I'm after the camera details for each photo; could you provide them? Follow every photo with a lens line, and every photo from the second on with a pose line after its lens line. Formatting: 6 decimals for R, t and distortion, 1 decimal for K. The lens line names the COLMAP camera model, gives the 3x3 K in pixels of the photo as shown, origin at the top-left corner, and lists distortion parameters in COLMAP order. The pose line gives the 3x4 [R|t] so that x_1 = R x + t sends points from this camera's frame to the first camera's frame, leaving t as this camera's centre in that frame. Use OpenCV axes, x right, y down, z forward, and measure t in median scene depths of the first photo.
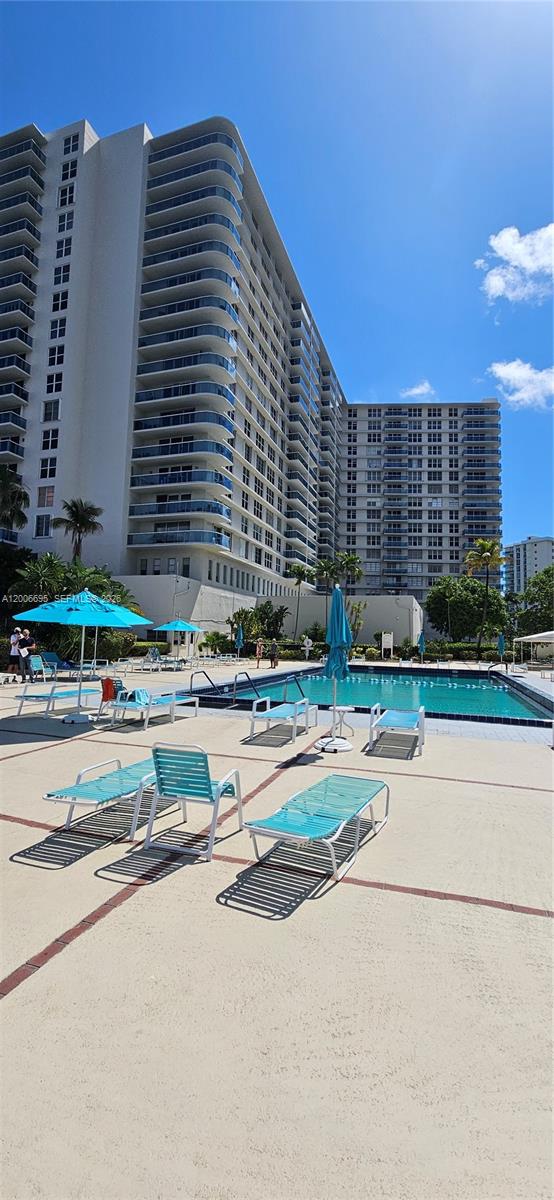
lens RADIAL K [[491.7, 0, 273.6], [0, 491.7, 597.1], [0, 0, 1]] dist [0.002548, 0.000009]
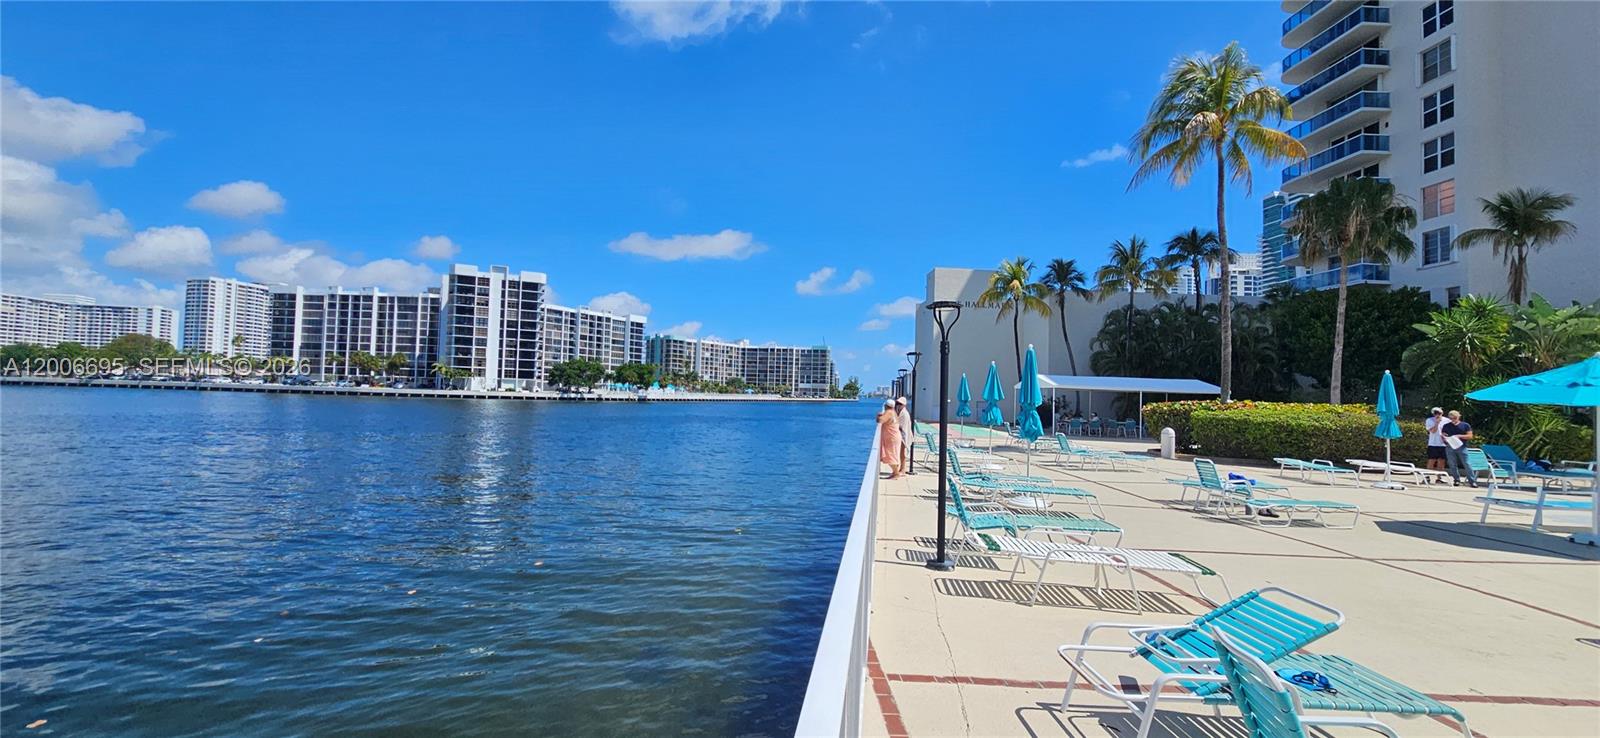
lens RADIAL K [[655.6, 0, 792.0], [0, 655.6, 370.5], [0, 0, 1]] dist [0.002548, 0.000009]
pose [[0.358384, -0.051416, -0.932157, 0.015284], [0.059270, 0.997721, -0.032246, -0.006628], [0.931691, -0.043692, 0.360614, -0.084555]]
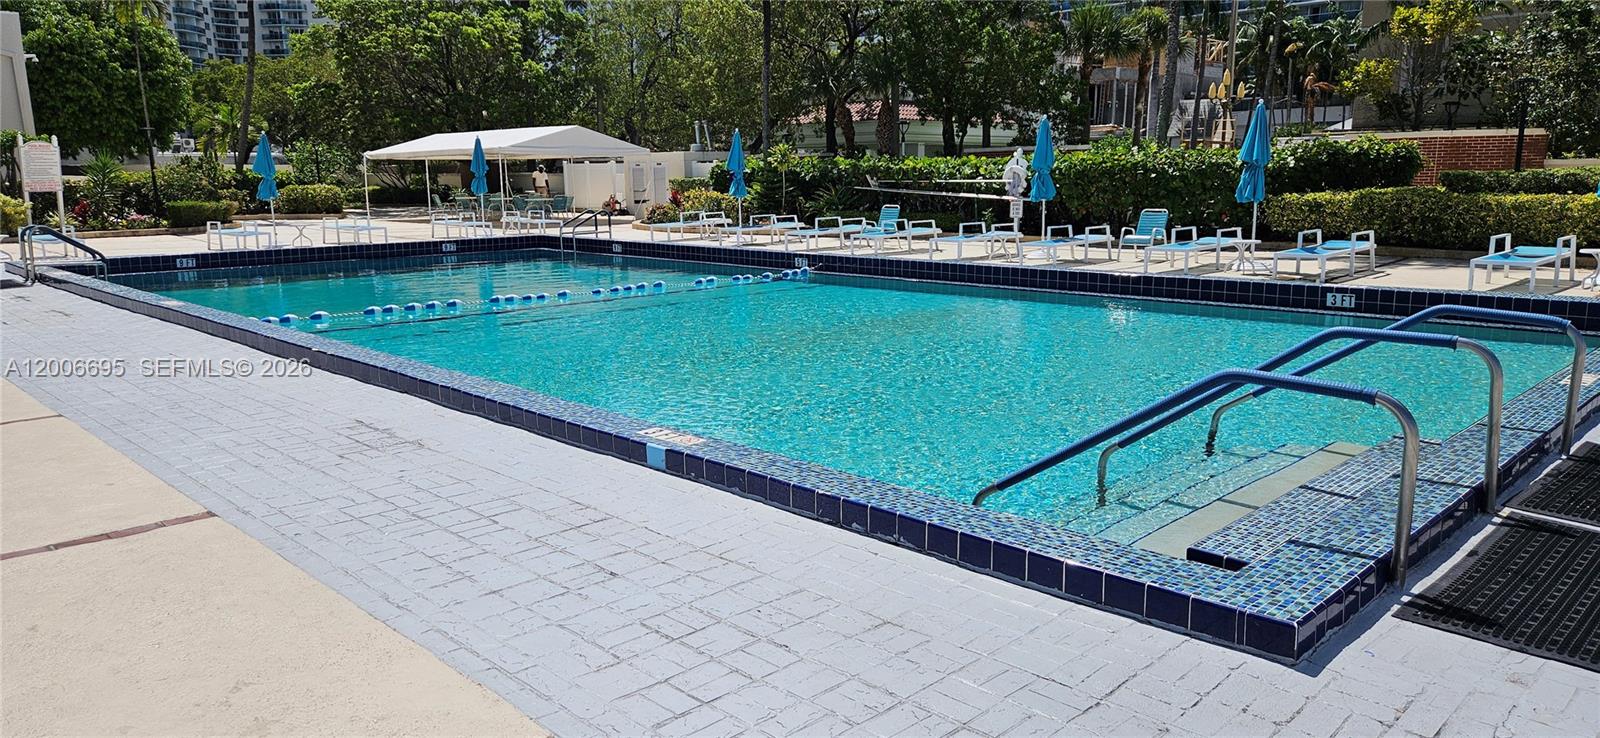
lens RADIAL K [[1061.8, 0, 786.7], [0, 1061.8, 374.4], [0, 0, 1]] dist [0.062992, -0.038143]
pose [[0.437033, -0.201760, 0.876524, -0.151307], [-0.051427, 0.967317, 0.248300, 0.024301], [-0.897974, -0.153592, 0.412373, 0.300684]]
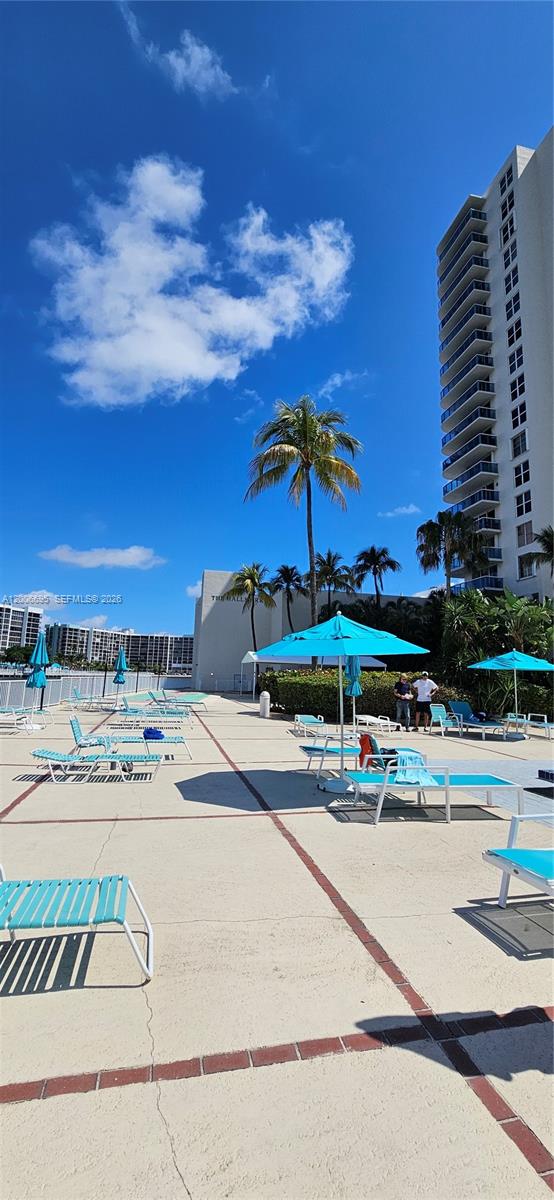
lens RADIAL K [[491.7, 0, 279.5], [0, 491.7, 595.3], [0, 0, 1]] dist [0.002548, 0.000009]
pose [[0.529519, -0.149759, -0.834974, 0.048321], [0.057460, 0.988365, -0.140831, 0.013409], [0.846349, 0.026595, 0.531964, 0.114160]]
